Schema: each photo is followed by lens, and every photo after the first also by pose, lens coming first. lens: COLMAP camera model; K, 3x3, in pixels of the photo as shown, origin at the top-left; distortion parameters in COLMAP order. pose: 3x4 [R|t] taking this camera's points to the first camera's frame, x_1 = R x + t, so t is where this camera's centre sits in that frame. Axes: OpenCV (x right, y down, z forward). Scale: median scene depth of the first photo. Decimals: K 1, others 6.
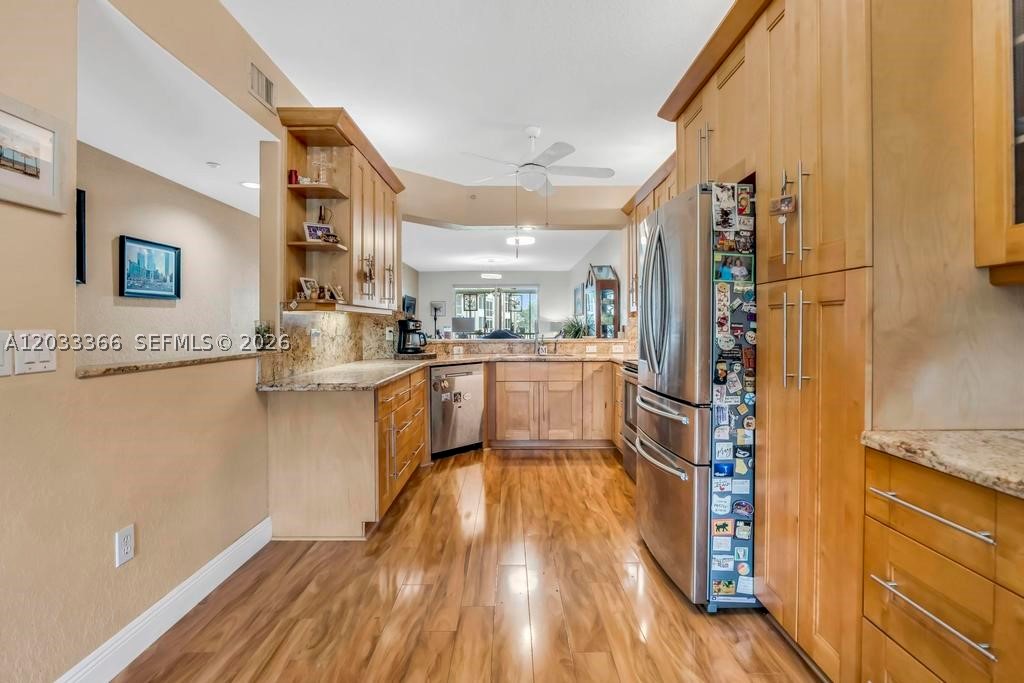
lens RADIAL K [[483.3, 0, 512.0], [0, 483.3, 326.6], [0, 0, 1]] dist [-0.020442, 0.000996]
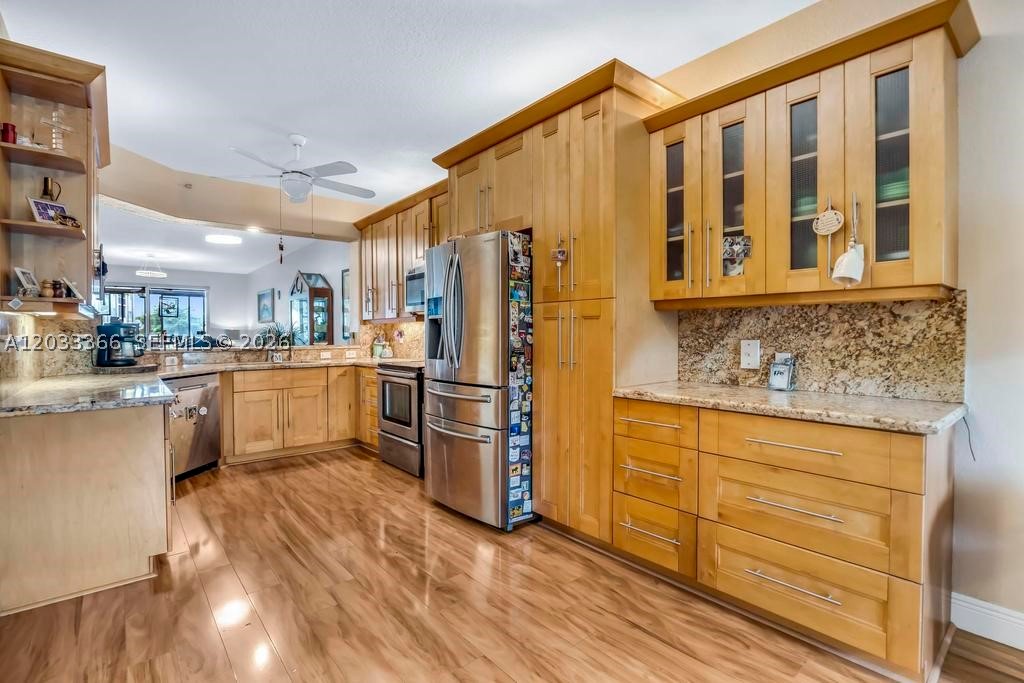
lens RADIAL K [[475.2, 0, 512.0], [0, 475.2, 341.5], [0, 0, 1]] dist [-0.018417, 0.000443]
pose [[0.768871, -0.011782, 0.639295, -0.212027], [0.002932, 0.999885, 0.014900, 0.003523], [-0.639397, -0.009582, 0.768817, -0.041260]]
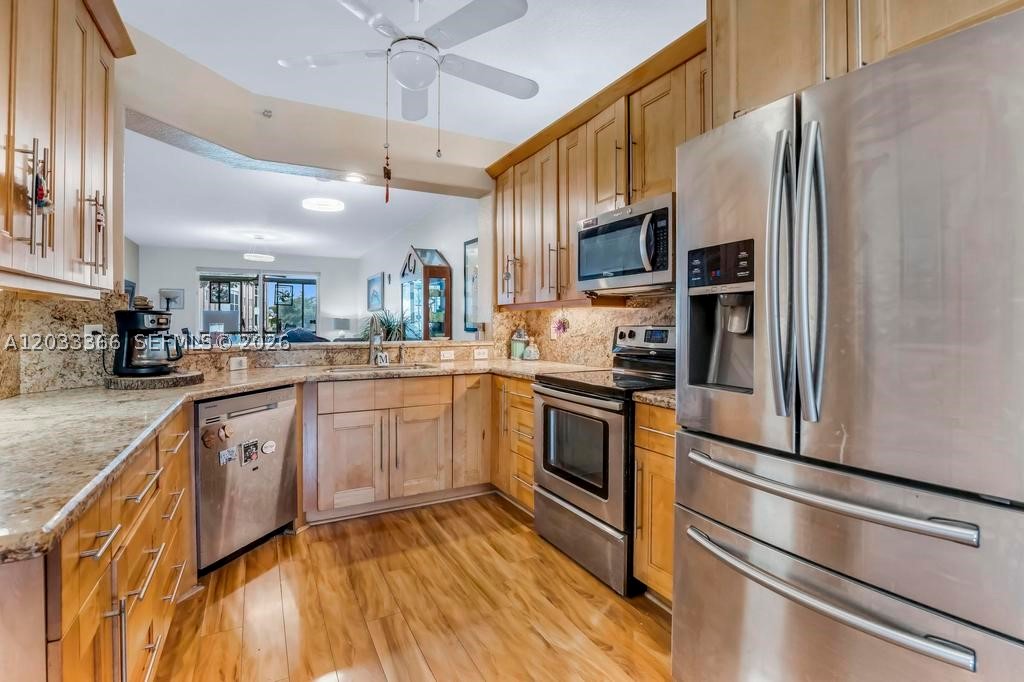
lens RADIAL K [[479.2, 0, 516.3], [0, 479.2, 323.1], [0, 0, 1]] dist [-0.019661, 0.000783]
pose [[0.881113, 0.004130, 0.472888, -0.102872], [-0.003233, 0.999991, -0.002710, -0.000376], [-0.472895, 0.000859, 0.881119, 0.376954]]
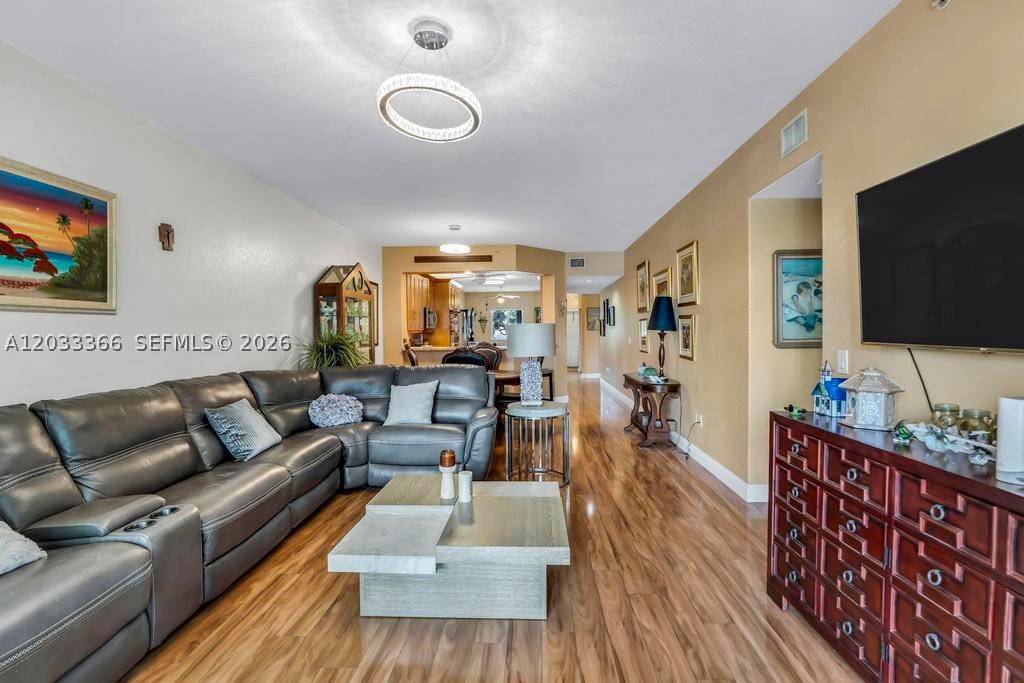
lens RADIAL K [[478.5, 0, 517.5], [0, 478.5, 343.4], [0, 0, 1]] dist [-0.033175, 0.009059]
pose [[-0.999127, 0.010629, 0.040397, -0.219741], [0.011697, 0.999586, 0.026295, -0.029007], [-0.040100, 0.026745, -0.998838, 3.067192]]
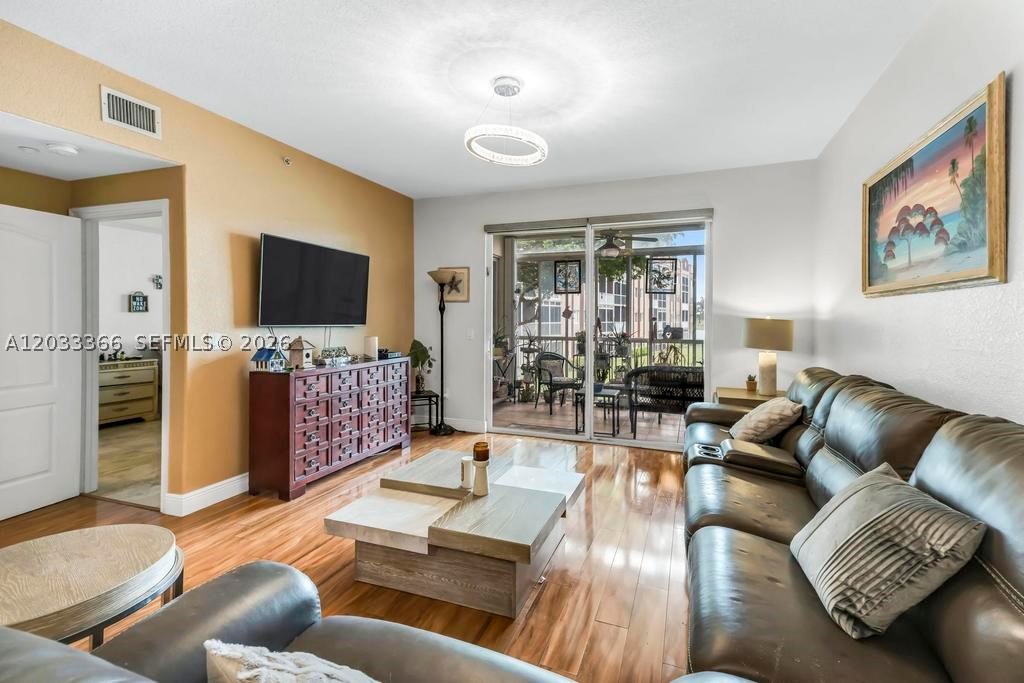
lens RADIAL K [[460.5, 0, 512.4], [0, 460.5, 316.7], [0, 0, 1]] dist [0.001893, 0.000359]
pose [[0.931879, 0.006356, -0.362715, 0.128527], [-0.007352, 0.999972, -0.001365, -0.027054], [0.362696, 0.003939, 0.931899, 1.960243]]
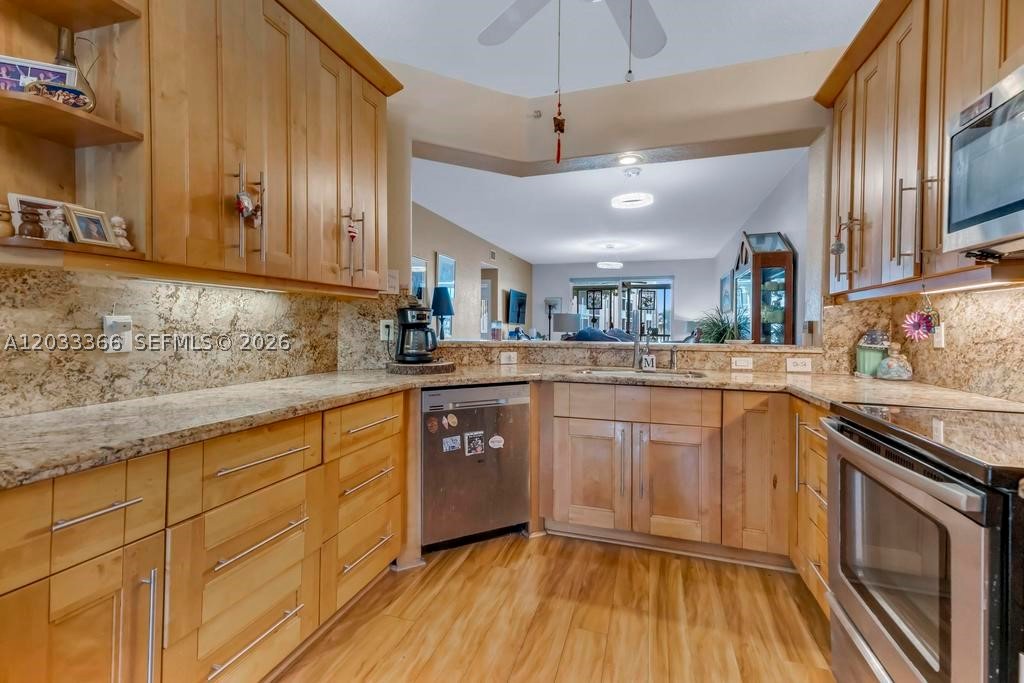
lens RADIAL K [[458.6, 0, 507.9], [0, 458.6, 329.7], [0, 0, 1]] dist [0.035410, 0.000223]
pose [[0.952067, 0.012113, -0.305649, 0.084248], [-0.010872, 0.999924, 0.005764, 0.009371], [0.305696, -0.002164, 0.952127, 0.497808]]
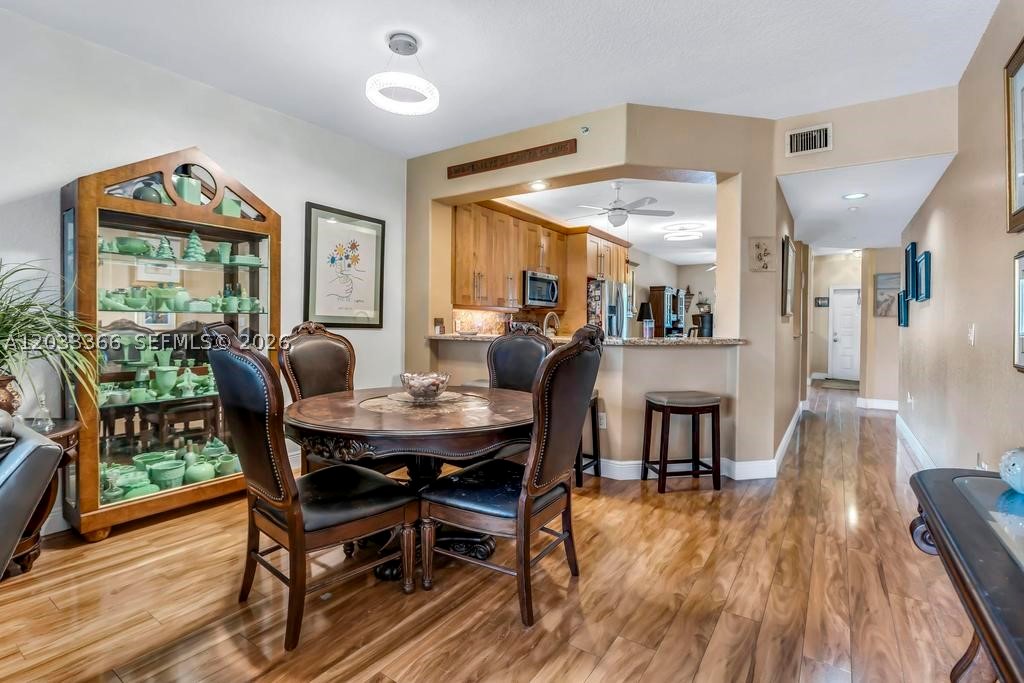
lens RADIAL K [[479.2, 0, 514.2], [0, 479.2, 334.2], [0, 0, 1]] dist [-0.014214, 0.000357]
pose [[-0.827636, -0.018358, 0.560965, -0.435700], [-0.008175, 0.999753, 0.020657, 0.007984], [-0.561205, 0.012511, -0.827582, 2.030103]]
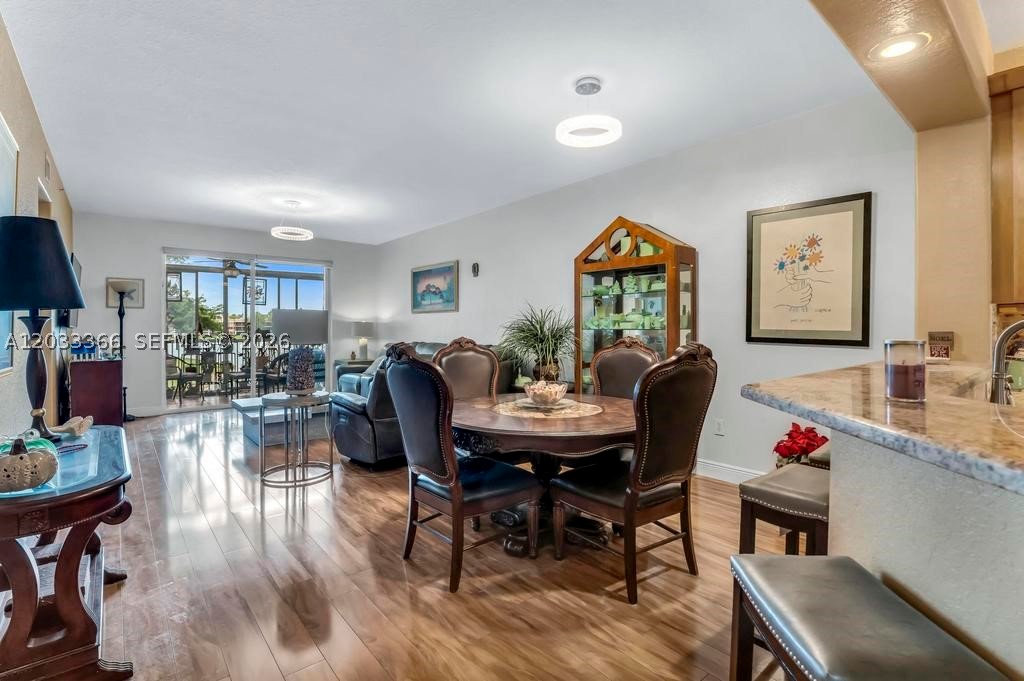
lens RADIAL K [[483.3, 0, 512.0], [0, 483.3, 325.6], [0, 0, 1]] dist [-0.020442, 0.000996]
pose [[0.768803, 0.003987, 0.639473, -0.490677], [-0.001720, 0.999990, -0.004166, -0.007942], [-0.639484, 0.002103, 0.768802, 1.150247]]
